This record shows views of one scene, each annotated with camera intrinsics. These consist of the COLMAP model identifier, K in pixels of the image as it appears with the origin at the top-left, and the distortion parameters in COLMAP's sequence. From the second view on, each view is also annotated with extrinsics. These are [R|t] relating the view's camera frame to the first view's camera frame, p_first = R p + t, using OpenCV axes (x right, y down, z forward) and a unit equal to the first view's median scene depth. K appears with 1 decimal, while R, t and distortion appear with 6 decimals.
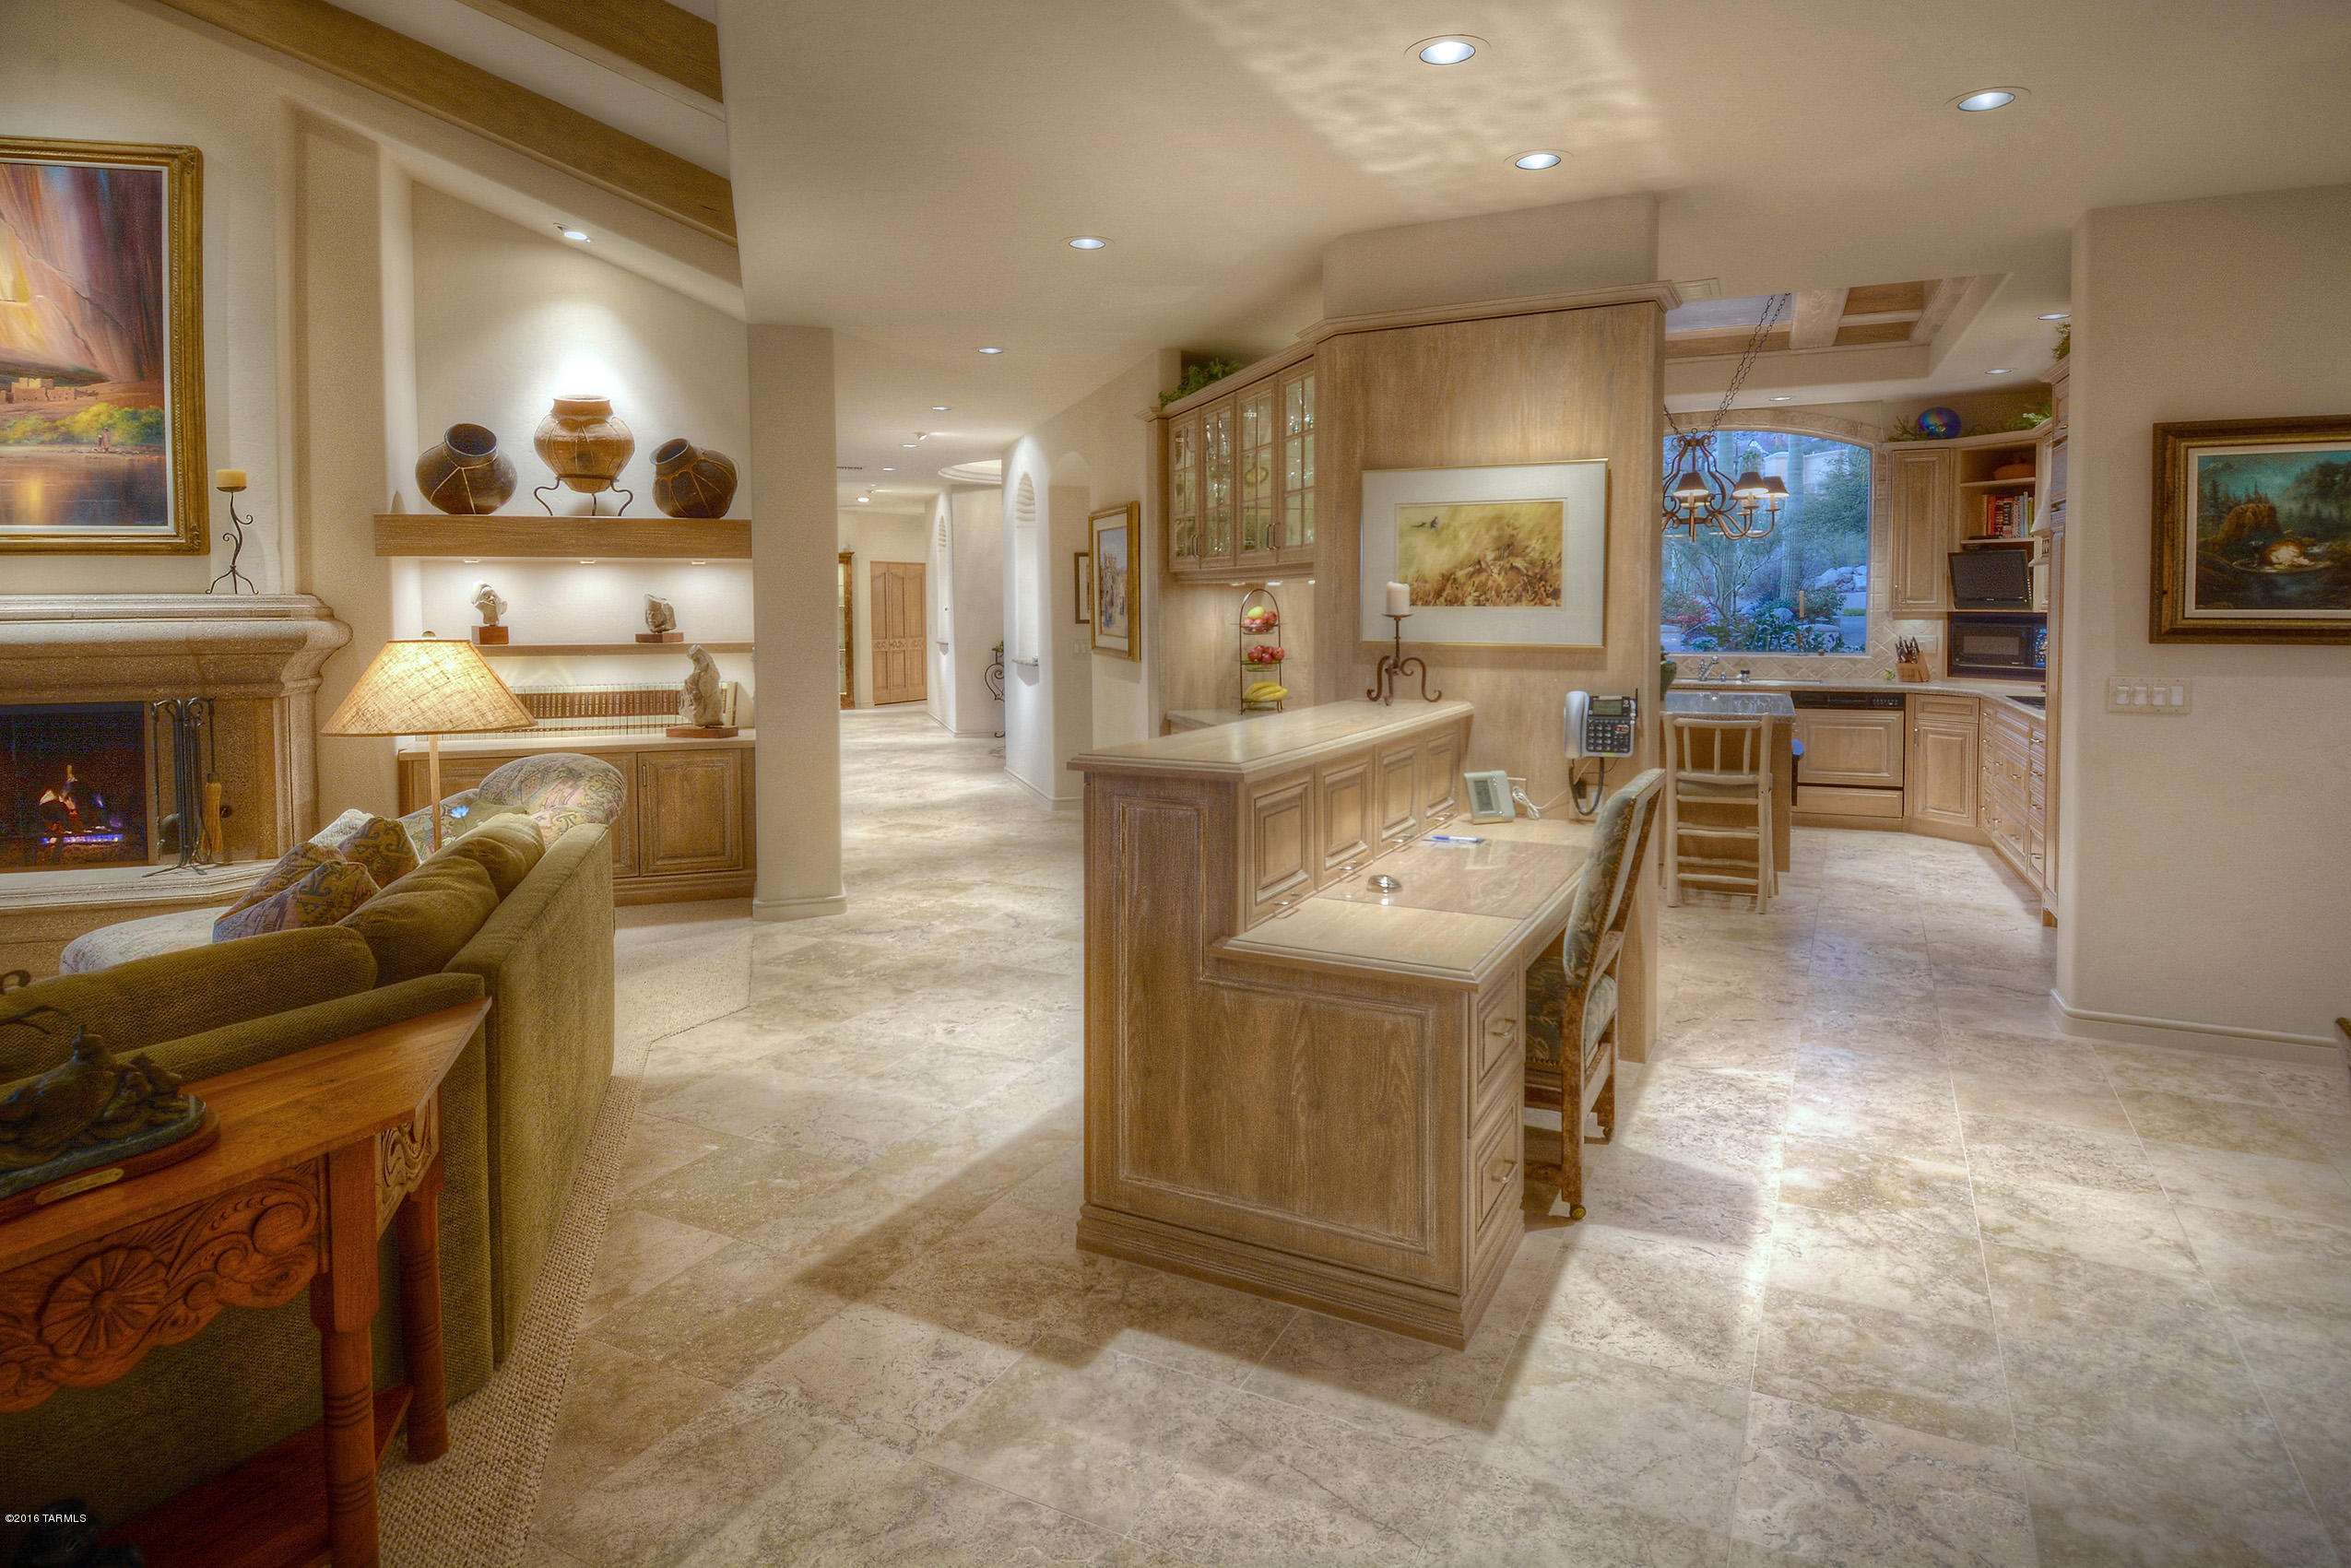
lens RADIAL K [[1310.9, 0, 1170.1], [0, 1310.9, 671.8], [0, 0, 1]] dist [-0.000753, -0.035067]
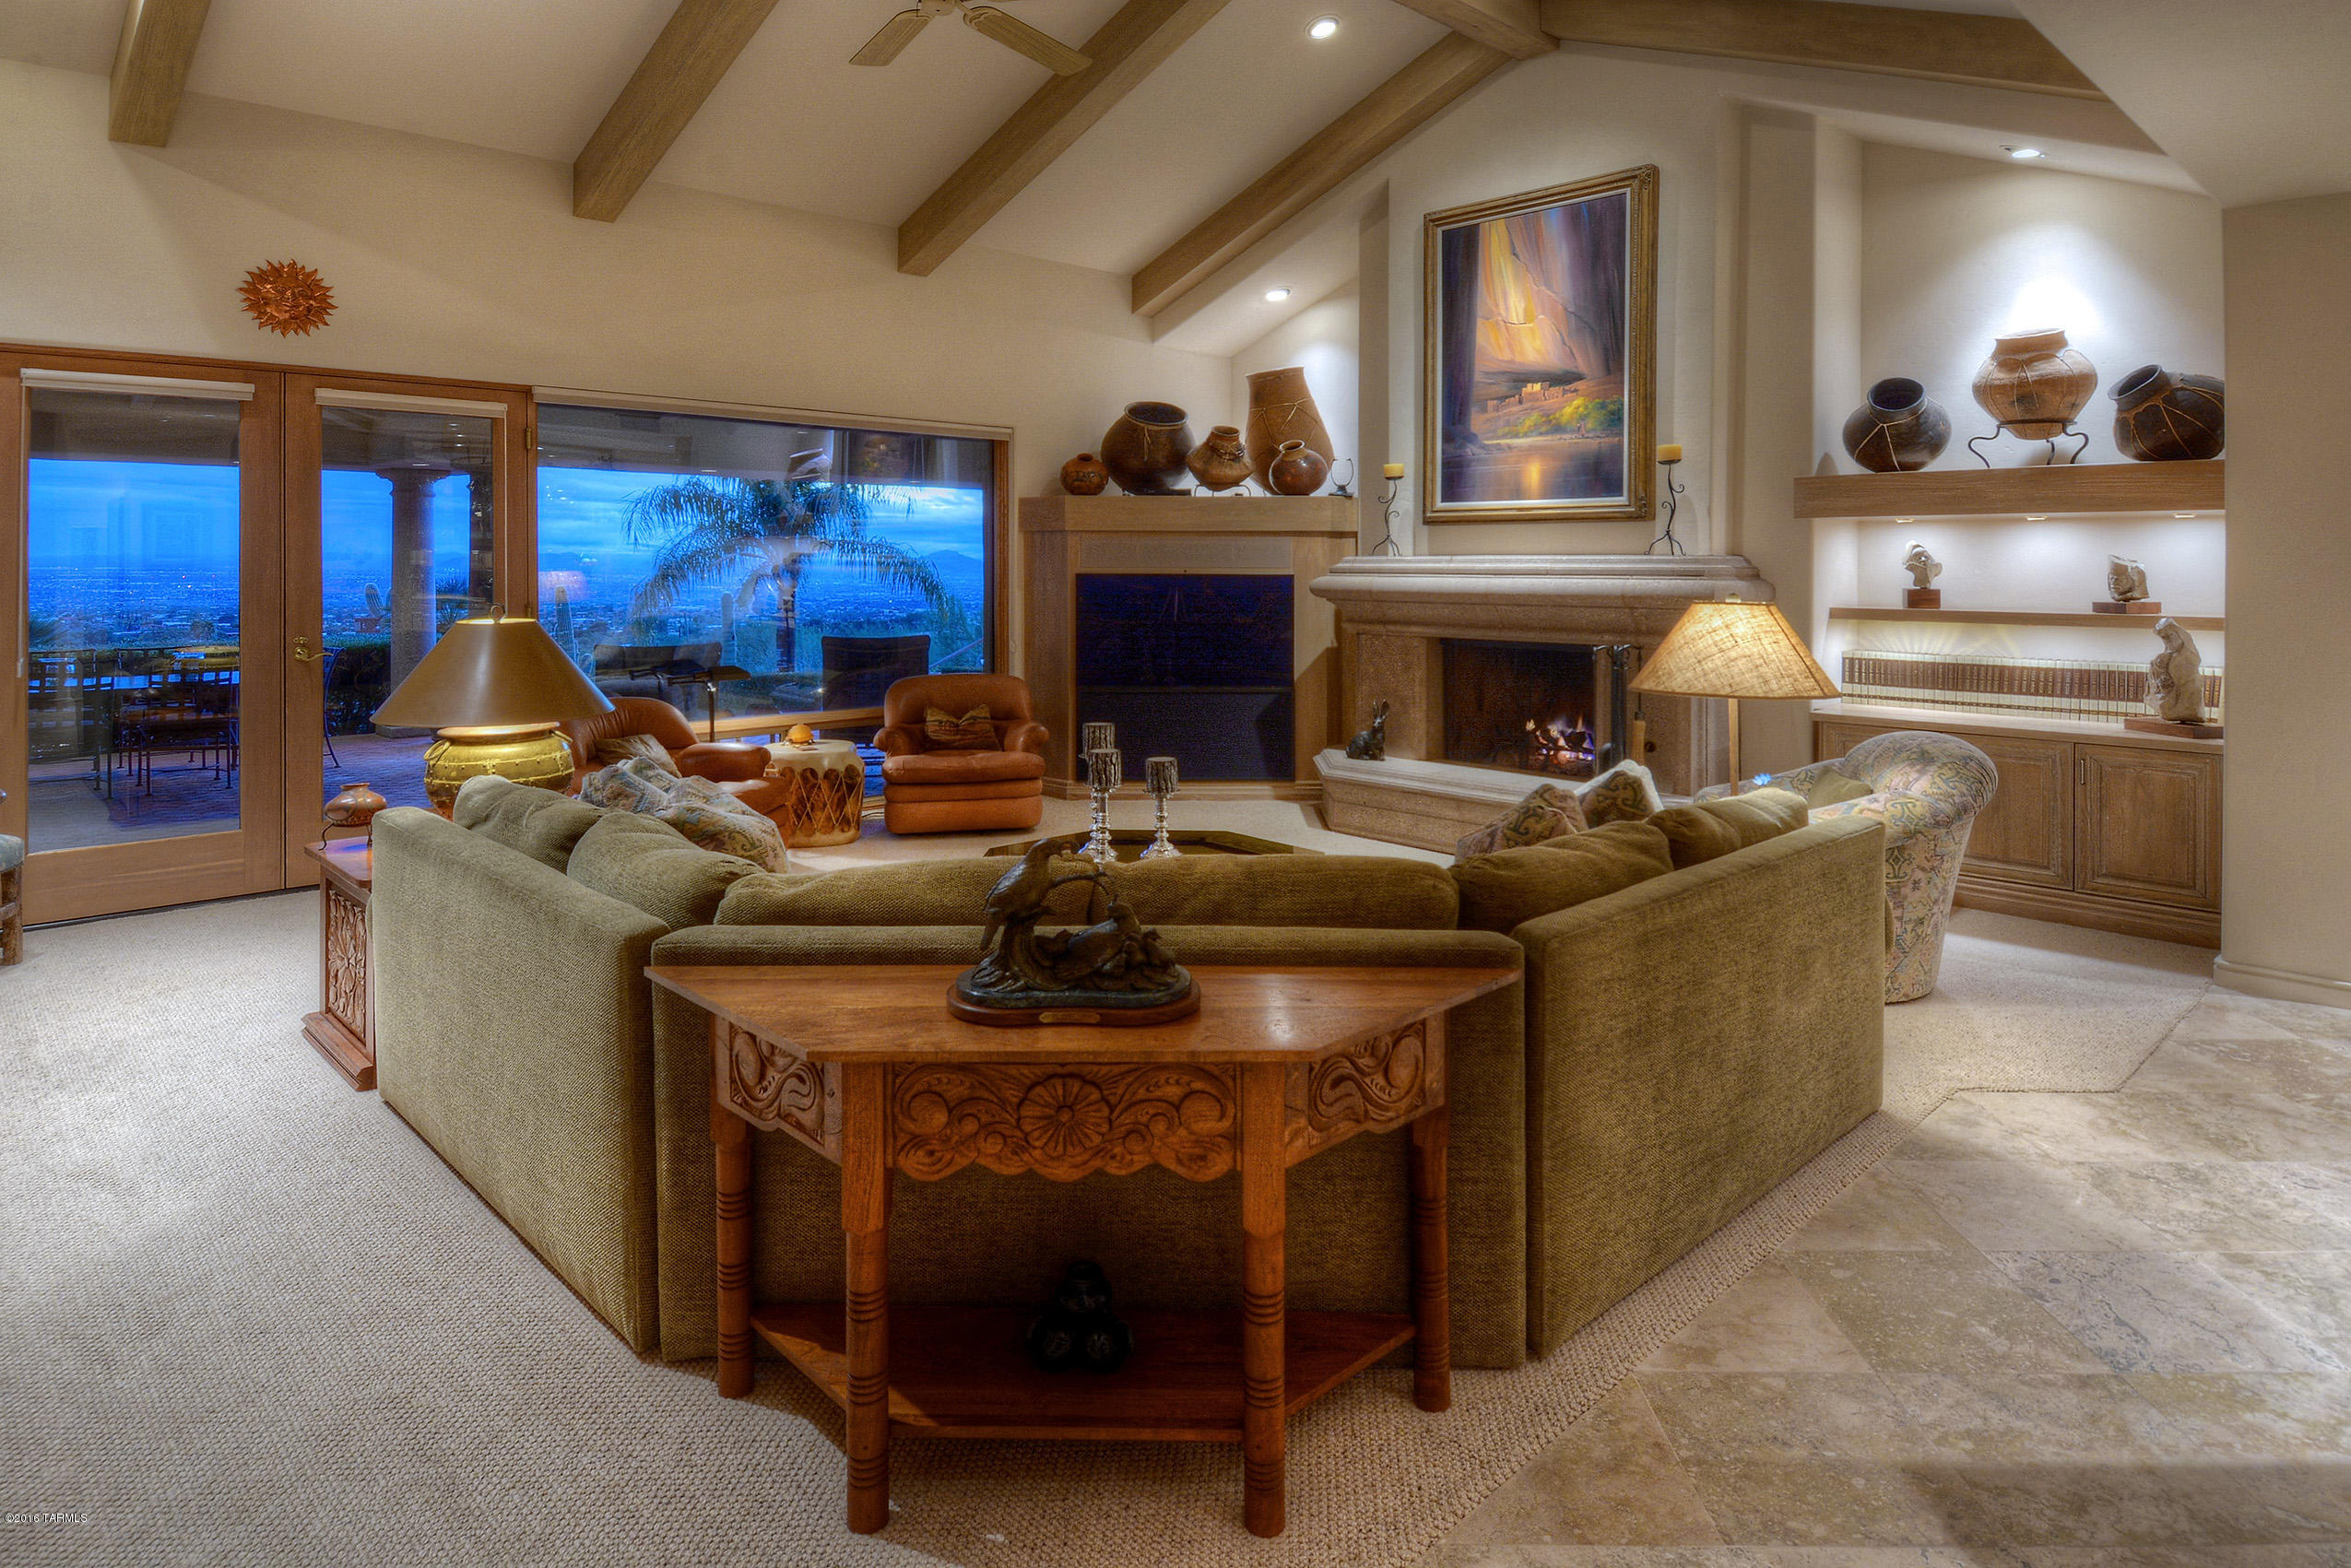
lens RADIAL K [[1279.8, 0, 1174.5], [0, 1279.8, 571.8], [0, 0, 1]] dist [0.018484, -0.015991]
pose [[0.441137, 0.011192, -0.897370, 0.088831], [-0.051299, 0.998602, -0.012764, -0.009149], [0.895973, 0.051665, 0.441094, 0.127252]]
